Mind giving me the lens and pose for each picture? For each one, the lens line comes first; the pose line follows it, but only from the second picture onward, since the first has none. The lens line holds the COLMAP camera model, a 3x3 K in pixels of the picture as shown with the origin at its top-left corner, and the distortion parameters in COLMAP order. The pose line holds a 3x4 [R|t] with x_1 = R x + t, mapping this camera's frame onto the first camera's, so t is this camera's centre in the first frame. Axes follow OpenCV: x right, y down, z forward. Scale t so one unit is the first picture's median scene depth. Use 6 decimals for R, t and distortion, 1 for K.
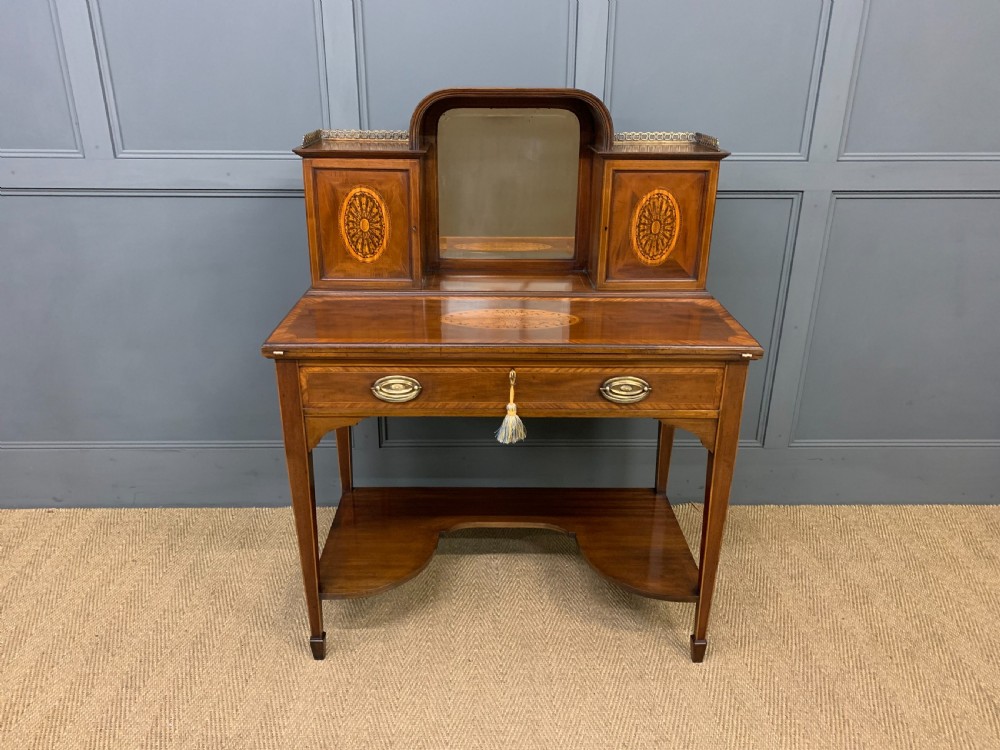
lens RADIAL K [[771.6, 0, 491.8], [0, 771.6, 378.5], [0, 0, 1]] dist [0.037248, -0.025847]
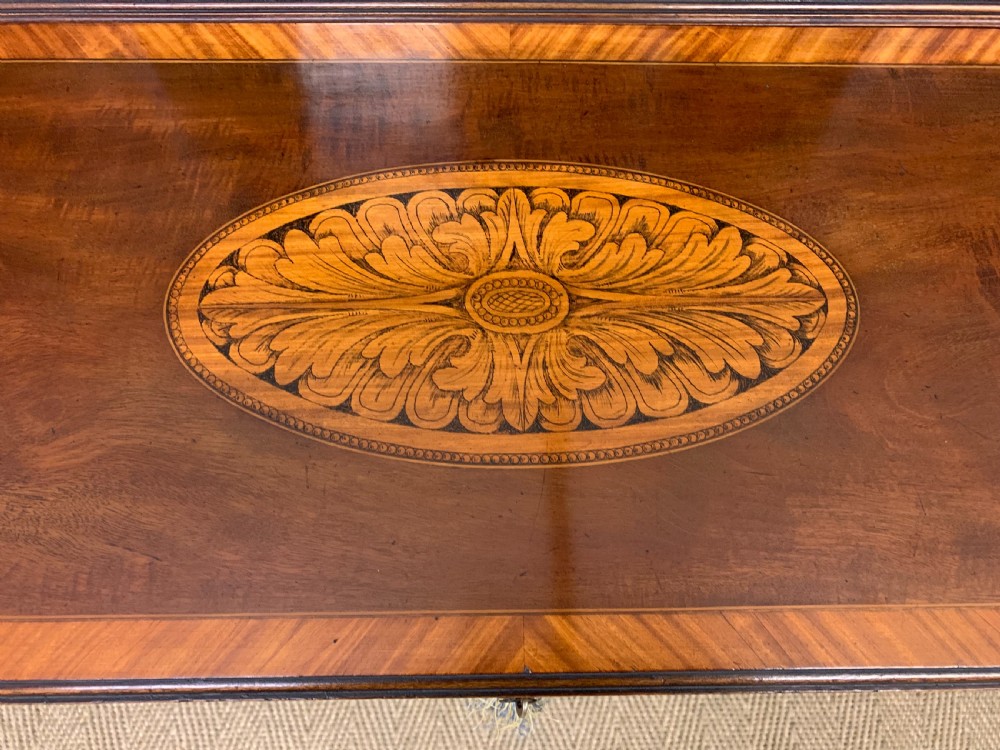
lens RADIAL K [[787.2, 0, 499.1], [0, 787.2, 372.2], [0, 0, 1]] dist [-0.005005, -0.000582]
pose [[0.999867, -0.005225, 0.015452, 0.015201], [-0.007601, 0.688905, 0.724812, -0.203739], [-0.014432, -0.724833, 0.688774, 0.776724]]
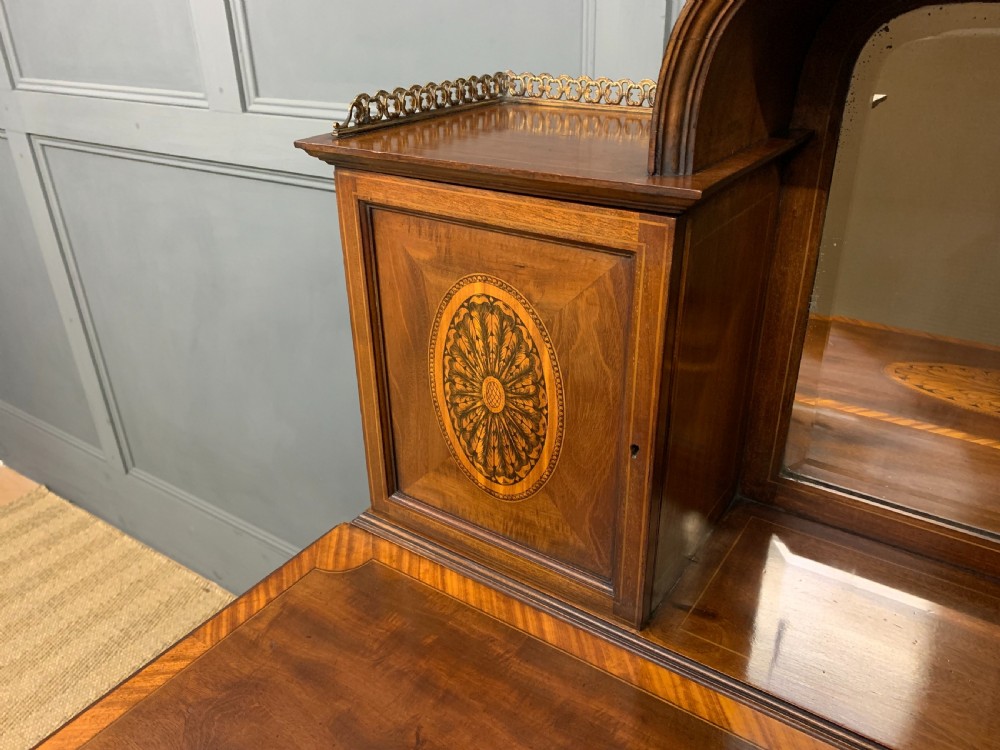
lens RADIAL K [[773.3, 0, 501.2], [0, 773.3, 379.2], [0, 0, 1]] dist [0.067743, -0.087317]
pose [[0.818206, 0.238155, -0.523280, 0.000299], [-0.191859, 0.971099, 0.141975, -0.244823], [0.541968, -0.015769, 0.840251, 0.725900]]
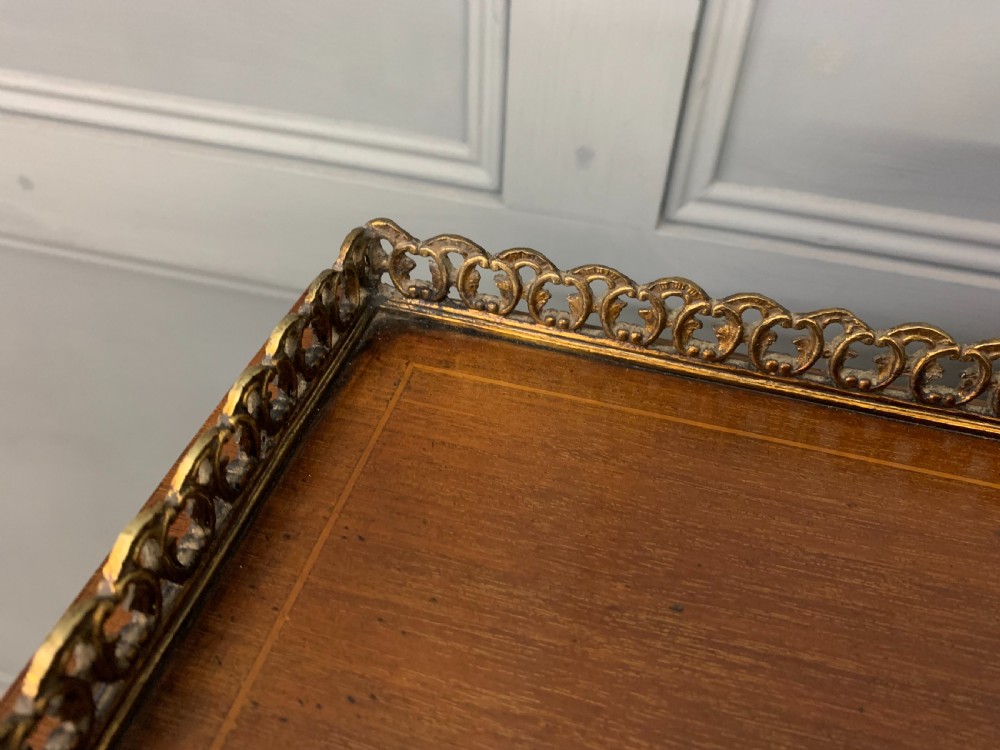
lens RADIAL K [[799.8, 0, 500.5], [0, 799.8, 372.4], [0, 0, 1]] dist [0.008814, 0.000287]
pose [[0.964899, 0.197919, -0.172622, -0.189655], [-0.128989, 0.929714, 0.344955, -0.358332], [0.228762, -0.310580, 0.922609, 0.939046]]
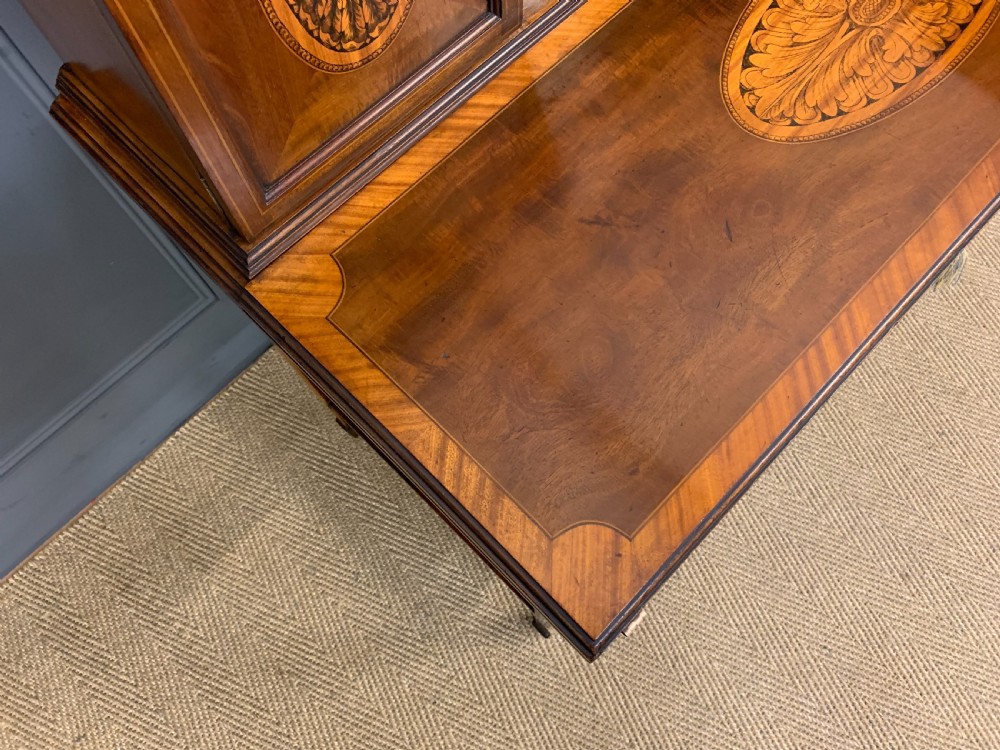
lens RADIAL K [[783.0, 0, 500.6], [0, 783.0, 374.4], [0, 0, 1]] dist [0.001782, 0.000797]
pose [[0.706807, -0.668147, 0.232385, -0.268246], [0.292079, 0.574830, 0.764369, -0.281872], [-0.644293, -0.472387, 0.601446, 0.755172]]
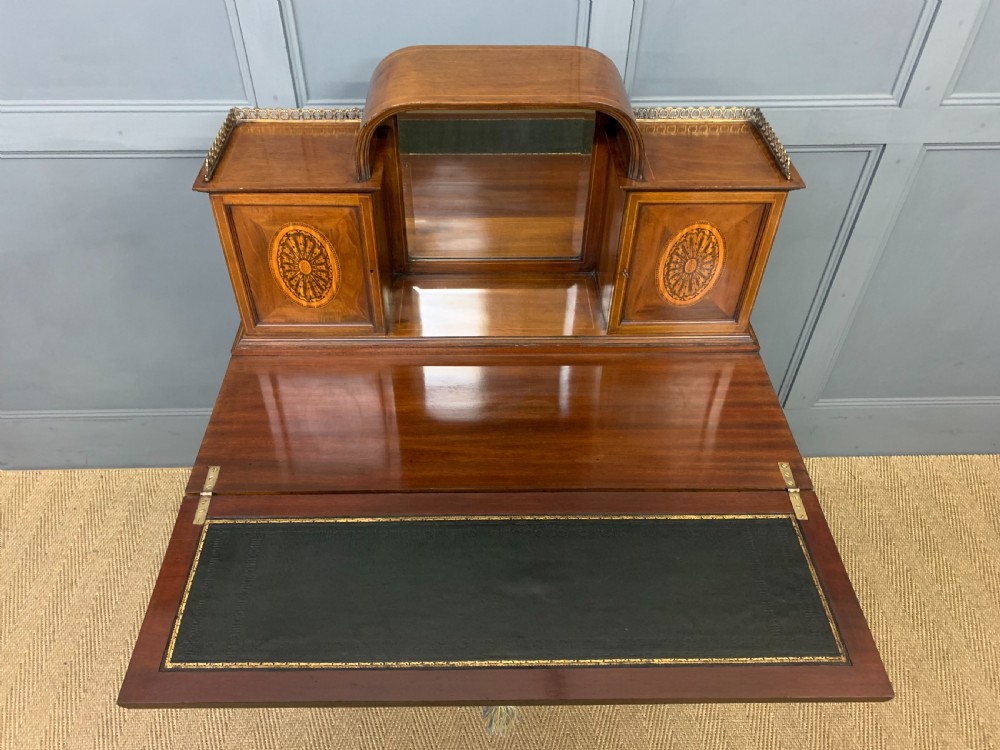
lens RADIAL K [[772.6, 0, 487.7], [0, 772.6, 379.4], [0, 0, 1]] dist [0.023286, -0.009816]
pose [[0.999960, -0.007249, 0.005169, 0.008608], [0.004841, 0.929951, 0.367650, -0.366150], [-0.007472, -0.367611, 0.929950, 0.253391]]
